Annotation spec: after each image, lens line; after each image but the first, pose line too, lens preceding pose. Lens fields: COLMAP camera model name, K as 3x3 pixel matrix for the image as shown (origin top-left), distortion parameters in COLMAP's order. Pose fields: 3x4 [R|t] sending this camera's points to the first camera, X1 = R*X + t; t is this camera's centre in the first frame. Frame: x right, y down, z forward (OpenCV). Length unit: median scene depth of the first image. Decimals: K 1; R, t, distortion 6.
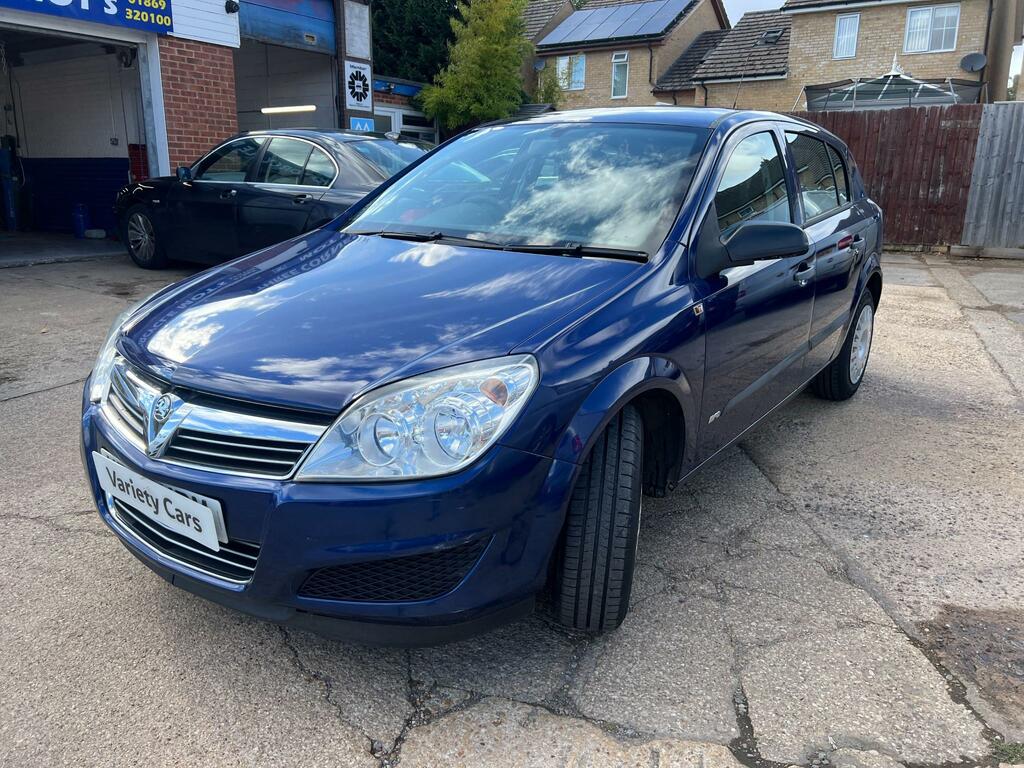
lens RADIAL K [[794.8, 0, 512.0], [0, 794.8, 384.0], [0, 0, 1]] dist [-0.008858, -0.005138]
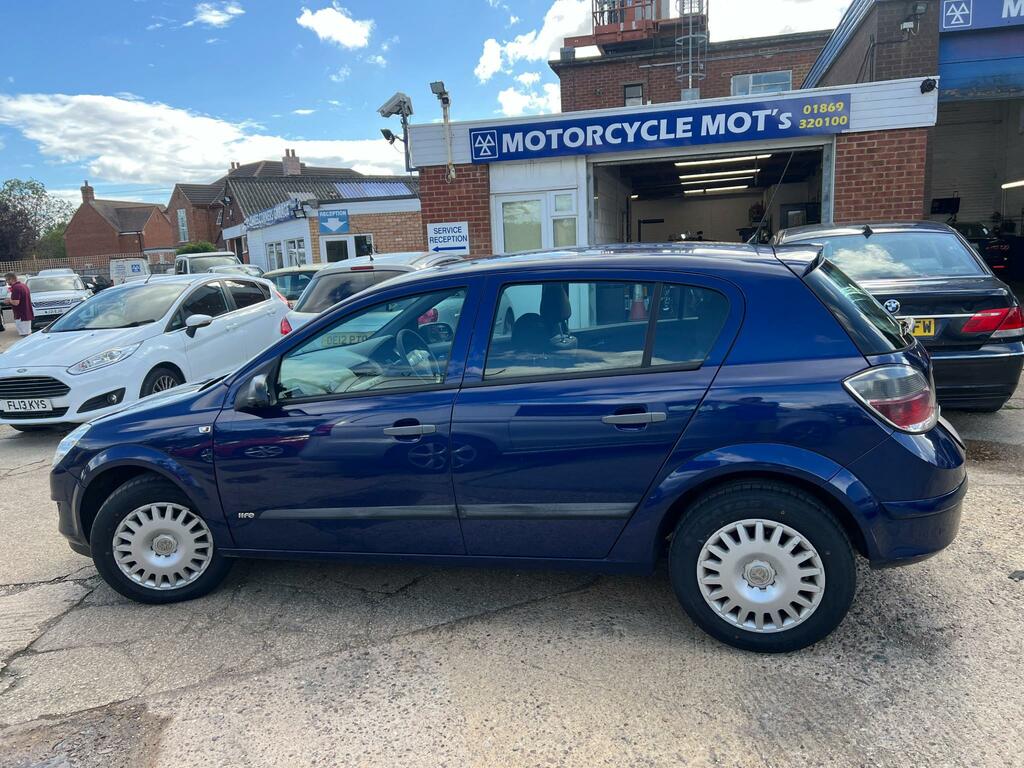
lens RADIAL K [[794.8, 0, 512.0], [0, 794.8, 384.0], [0, 0, 1]] dist [-0.008858, -0.005138]
pose [[0.306293, 0.125340, -0.943650, 0.489543], [-0.177286, 0.981462, 0.072819, -0.107195], [0.935283, 0.144992, 0.322836, 0.286608]]
